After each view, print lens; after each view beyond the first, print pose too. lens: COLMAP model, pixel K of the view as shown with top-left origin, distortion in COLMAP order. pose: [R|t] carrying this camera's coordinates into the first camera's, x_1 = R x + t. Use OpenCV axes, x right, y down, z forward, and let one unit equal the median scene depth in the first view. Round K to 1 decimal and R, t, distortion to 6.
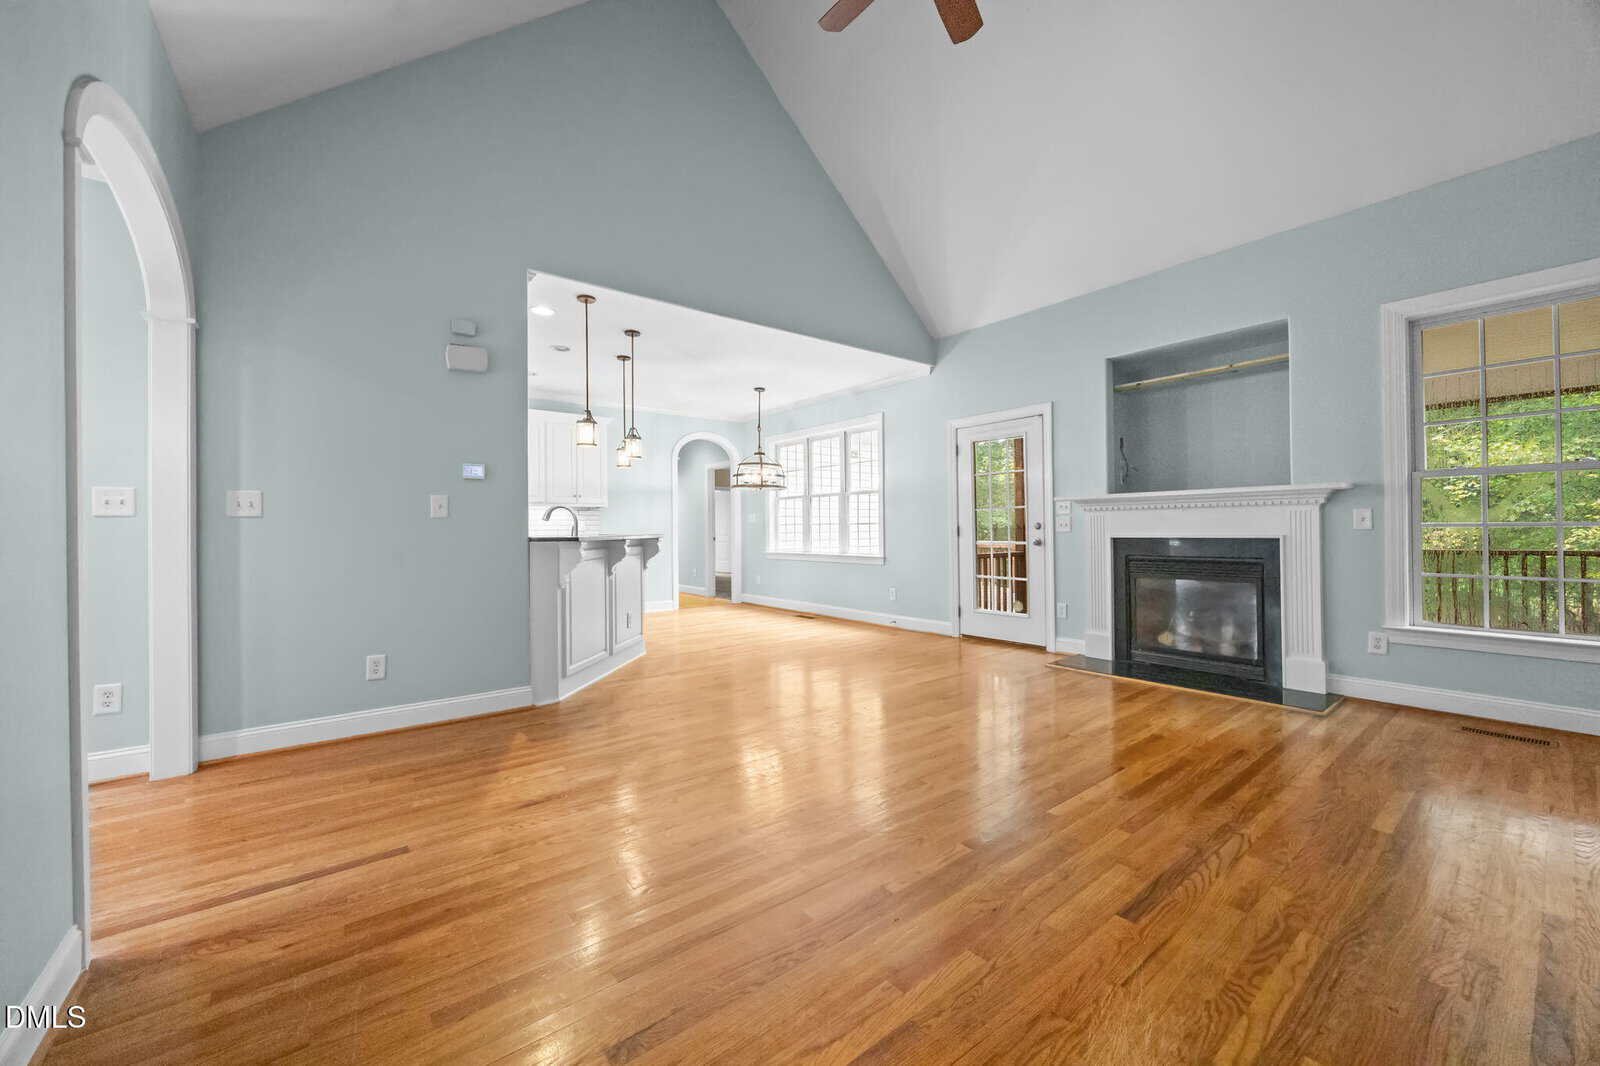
lens RADIAL K [[609.6, 0, 802.0], [0, 609.6, 528.0], [0, 0, 1]] dist [-0.005598, 0.000198]
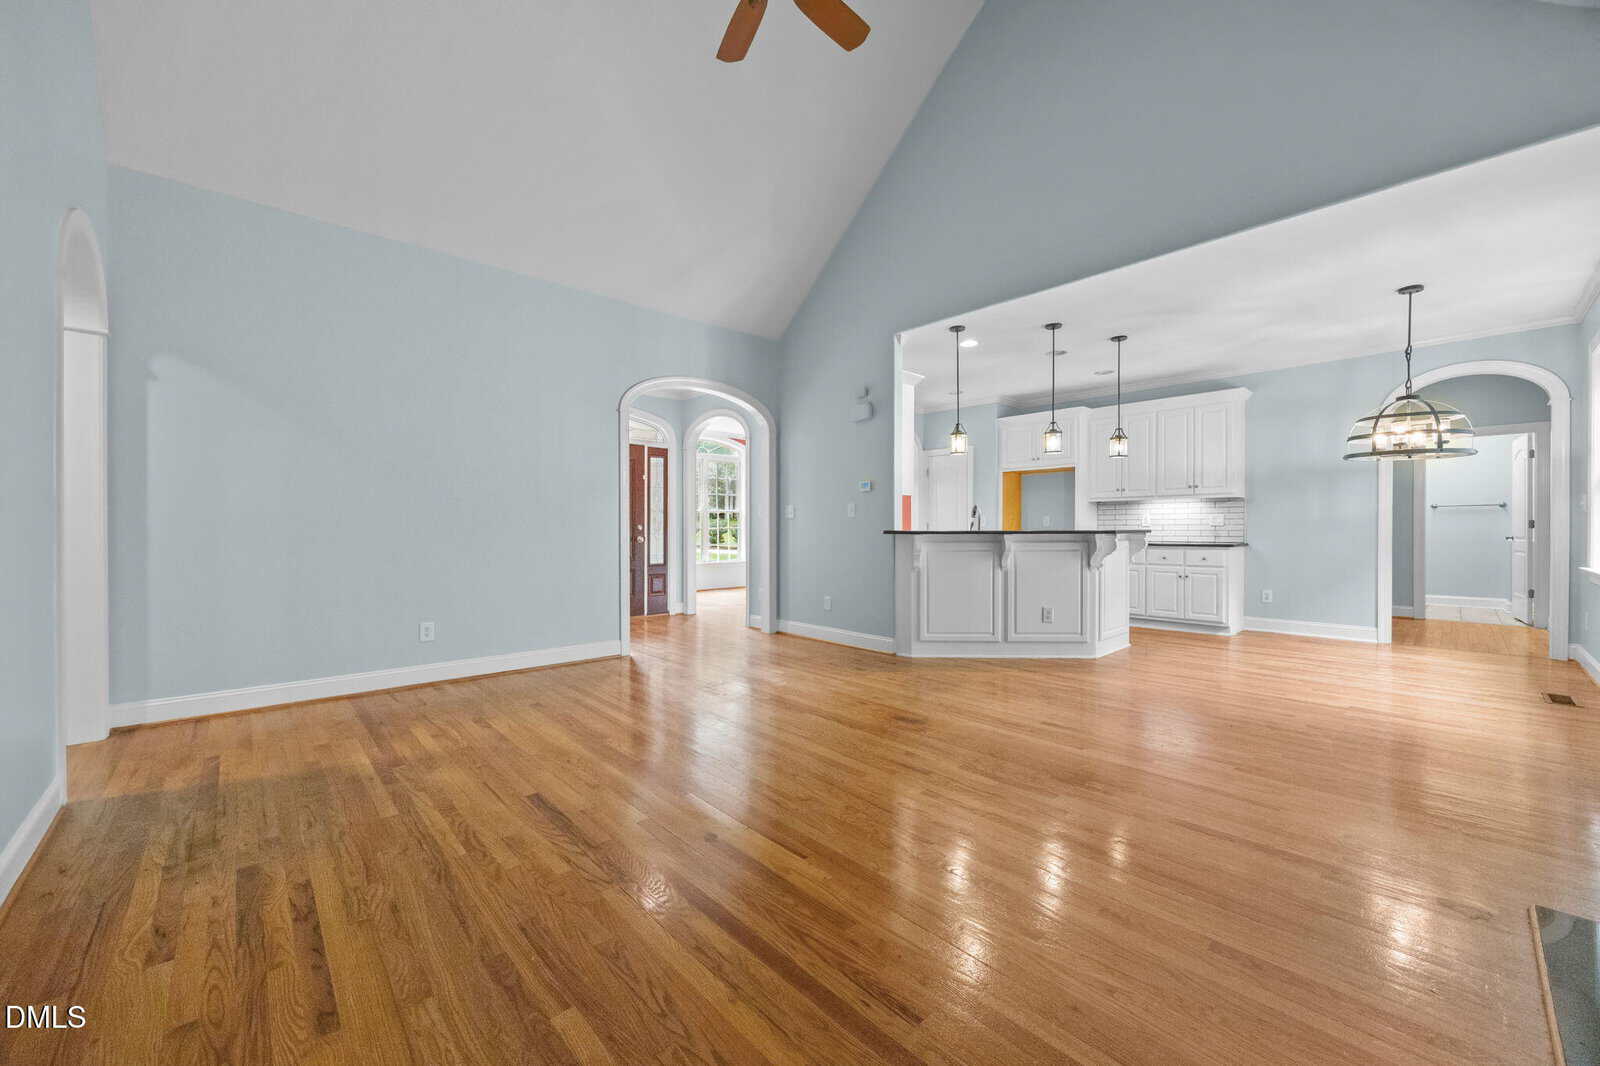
lens RADIAL K [[609.6, 0, 799.7], [0, 609.6, 534.9], [0, 0, 1]] dist [-0.005598, 0.000198]
pose [[0.083485, 0.023161, -0.996240, 0.833270], [0.003744, 0.999716, 0.023555, -0.008430], [0.996502, -0.005696, 0.083375, 0.622691]]
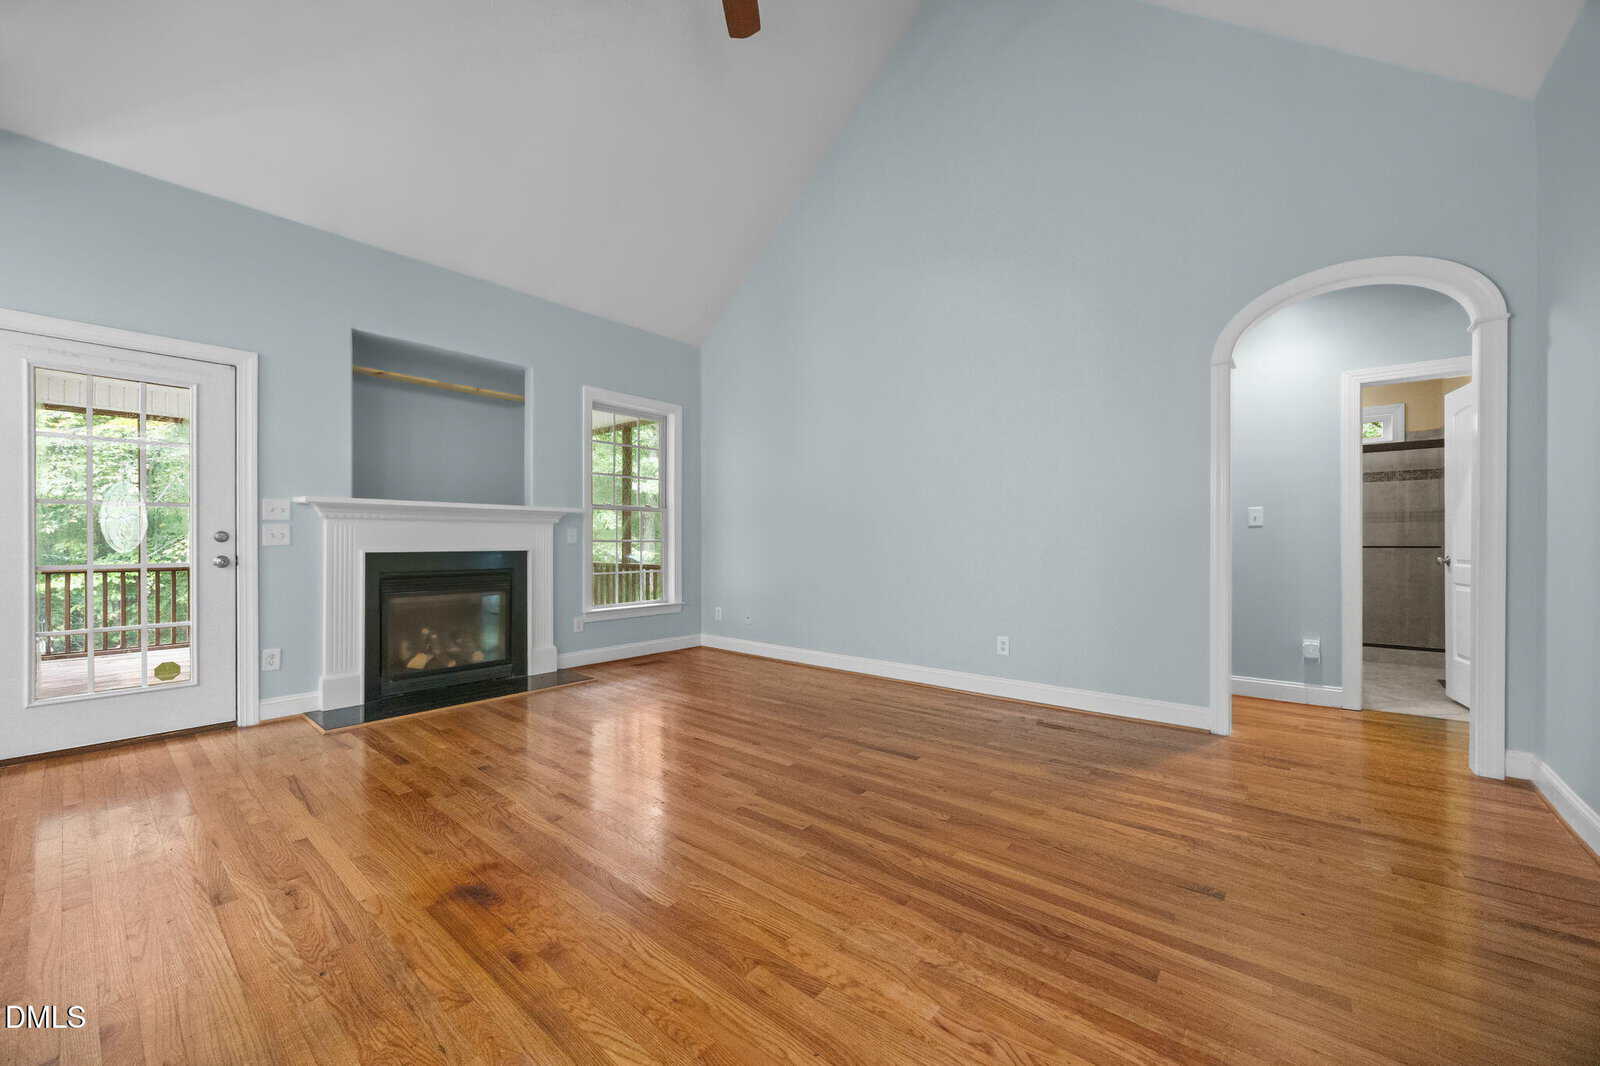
lens RADIAL K [[609.6, 0, 798.2], [0, 609.6, 539.9], [0, 0, 1]] dist [-0.005598, 0.000198]
pose [[-0.206317, 0.010860, 0.978425, -0.471859], [-0.002977, 0.999927, -0.011726, 0.007798], [-0.978481, -0.005333, -0.206270, 0.699867]]
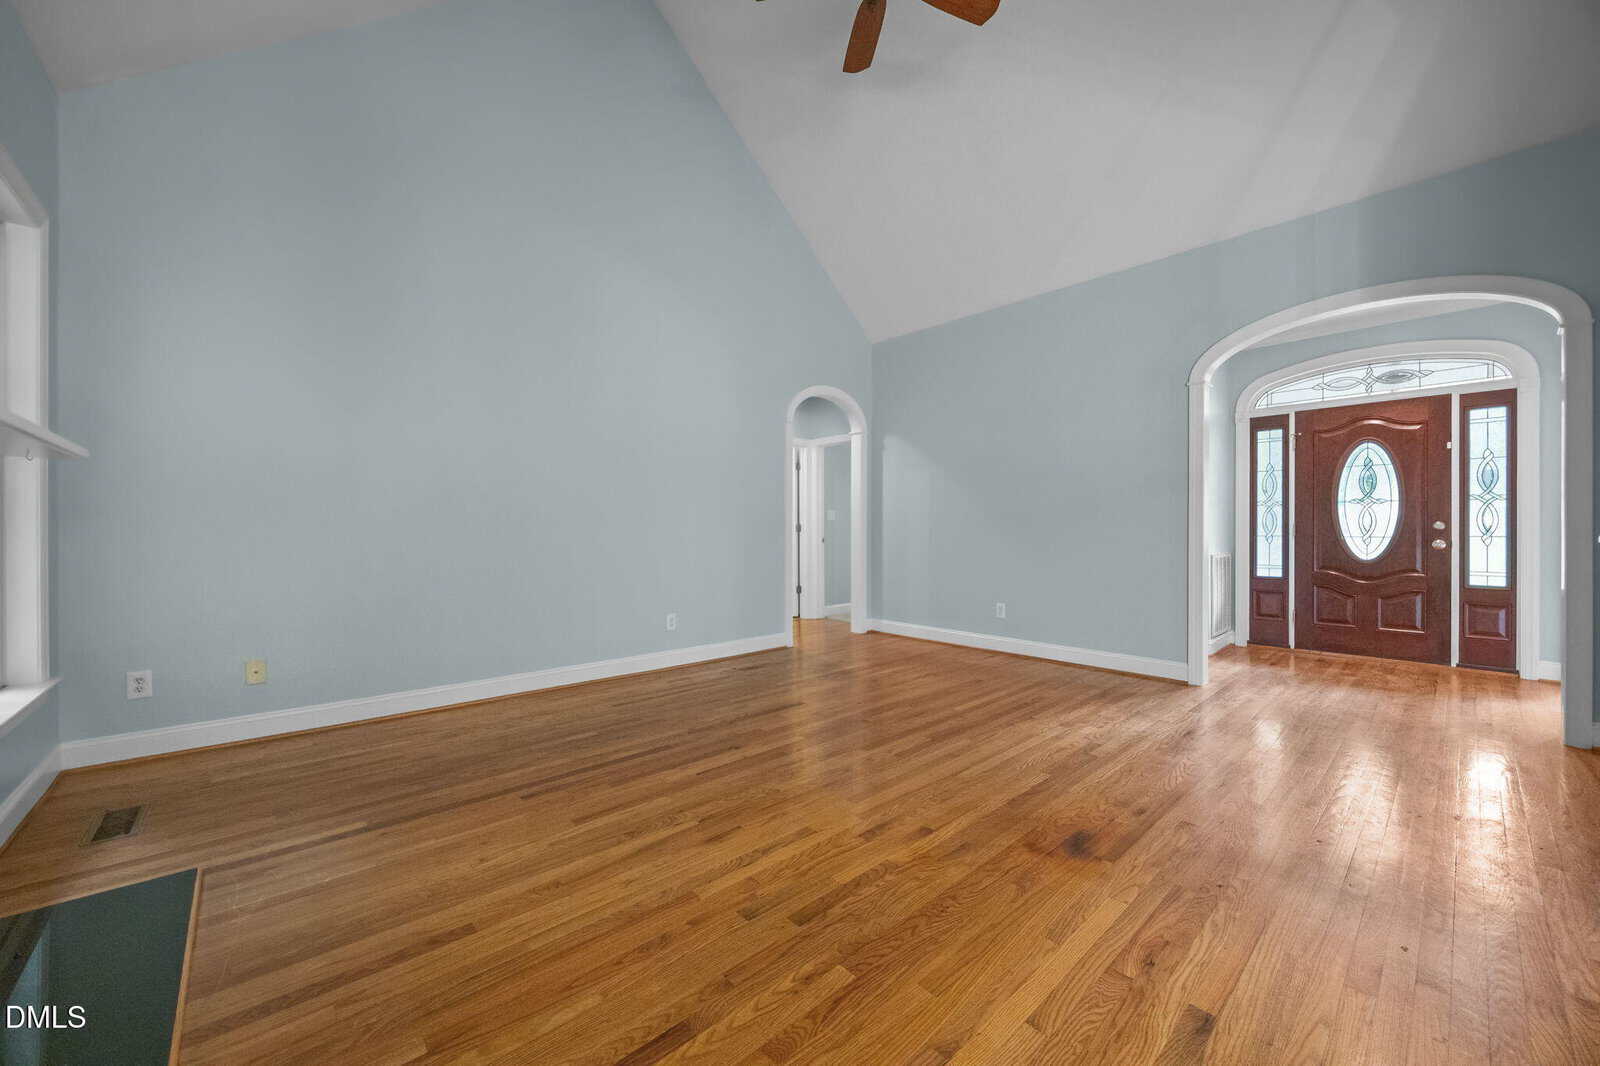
lens RADIAL K [[609.6, 0, 798.5], [0, 609.6, 529.8], [0, 0, 1]] dist [-0.005598, 0.000198]
pose [[-0.997532, 0.014779, -0.068637, 0.284783], [0.015004, 0.999884, -0.002763, 0.002713], [0.068588, -0.003786, -0.997638, 1.328788]]
